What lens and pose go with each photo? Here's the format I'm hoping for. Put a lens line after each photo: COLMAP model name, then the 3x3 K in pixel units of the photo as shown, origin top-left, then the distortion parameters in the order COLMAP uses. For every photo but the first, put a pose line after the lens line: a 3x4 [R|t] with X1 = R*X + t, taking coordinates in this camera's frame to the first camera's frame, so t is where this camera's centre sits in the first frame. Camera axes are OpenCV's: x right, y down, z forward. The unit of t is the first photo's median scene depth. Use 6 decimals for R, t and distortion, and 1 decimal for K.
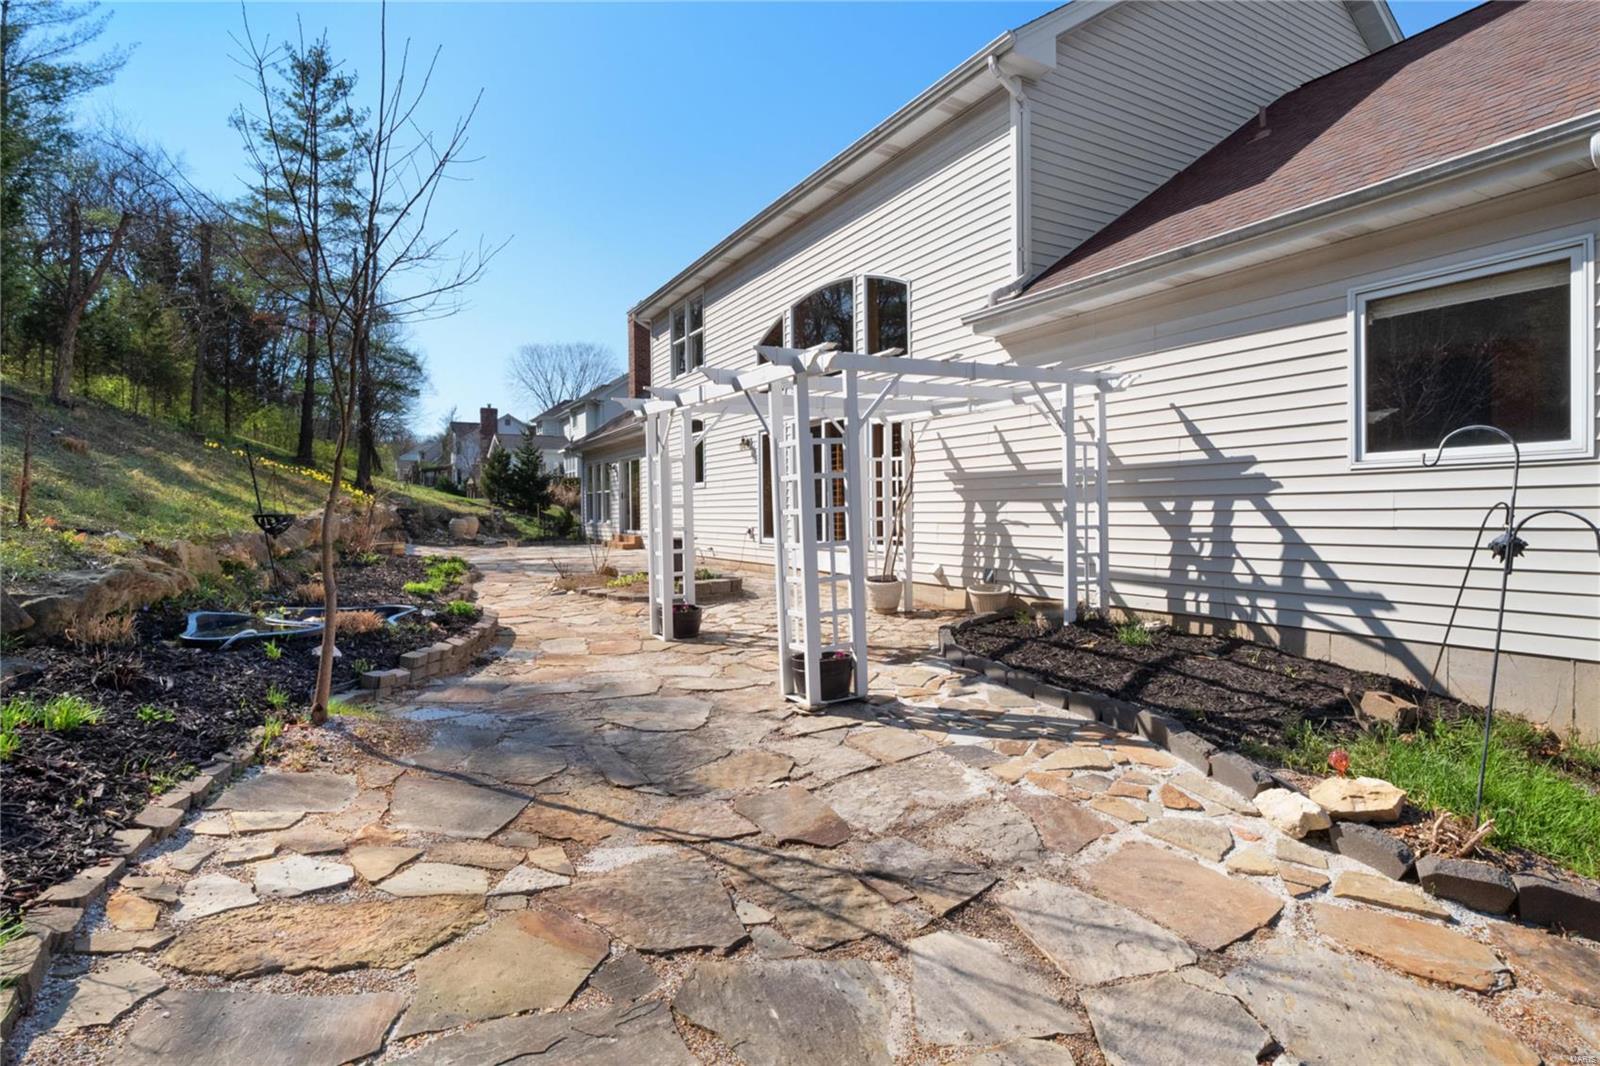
lens RADIAL K [[774.7, 0, 802.2], [0, 774.7, 530.6], [0, 0, 1]] dist [-0.012822, -0.000557]
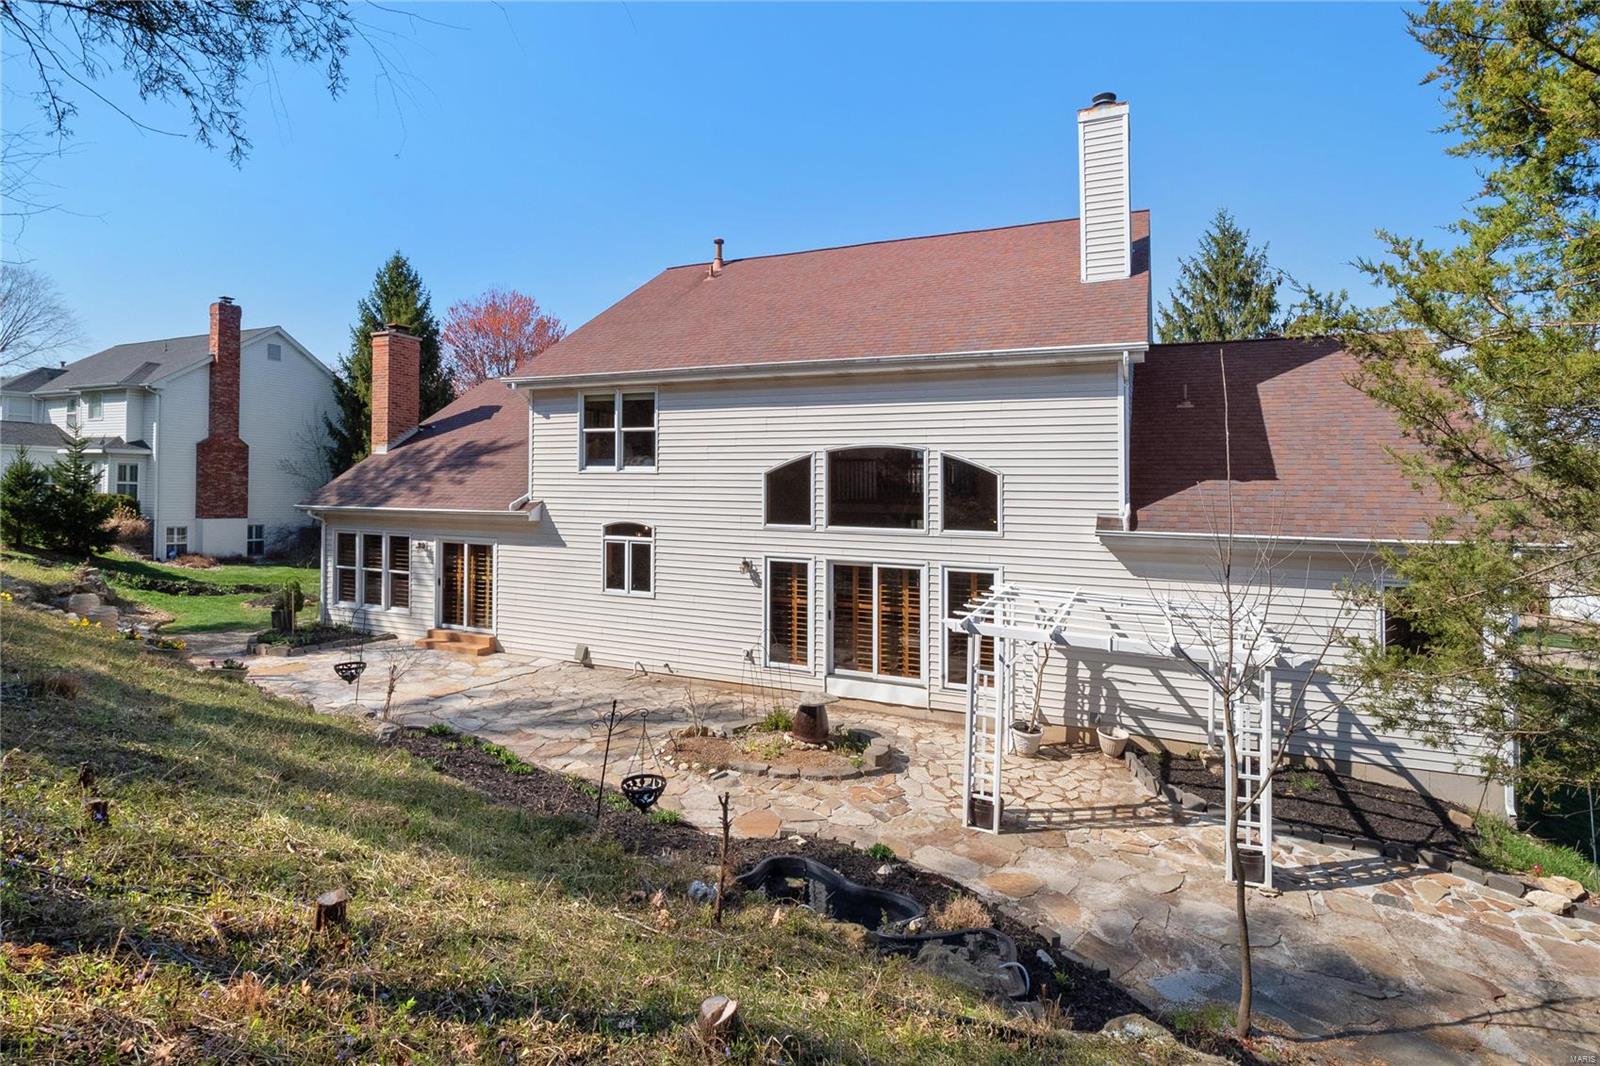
lens RADIAL K [[774.7, 0, 835.3], [0, 774.7, 477.7], [0, 0, 1]] dist [-0.012822, -0.000557]
pose [[0.790665, 0.047603, 0.610396, -1.323163], [-0.017763, 0.998337, -0.054848, -0.383891], [-0.611991, 0.032524, 0.790195, 0.278684]]
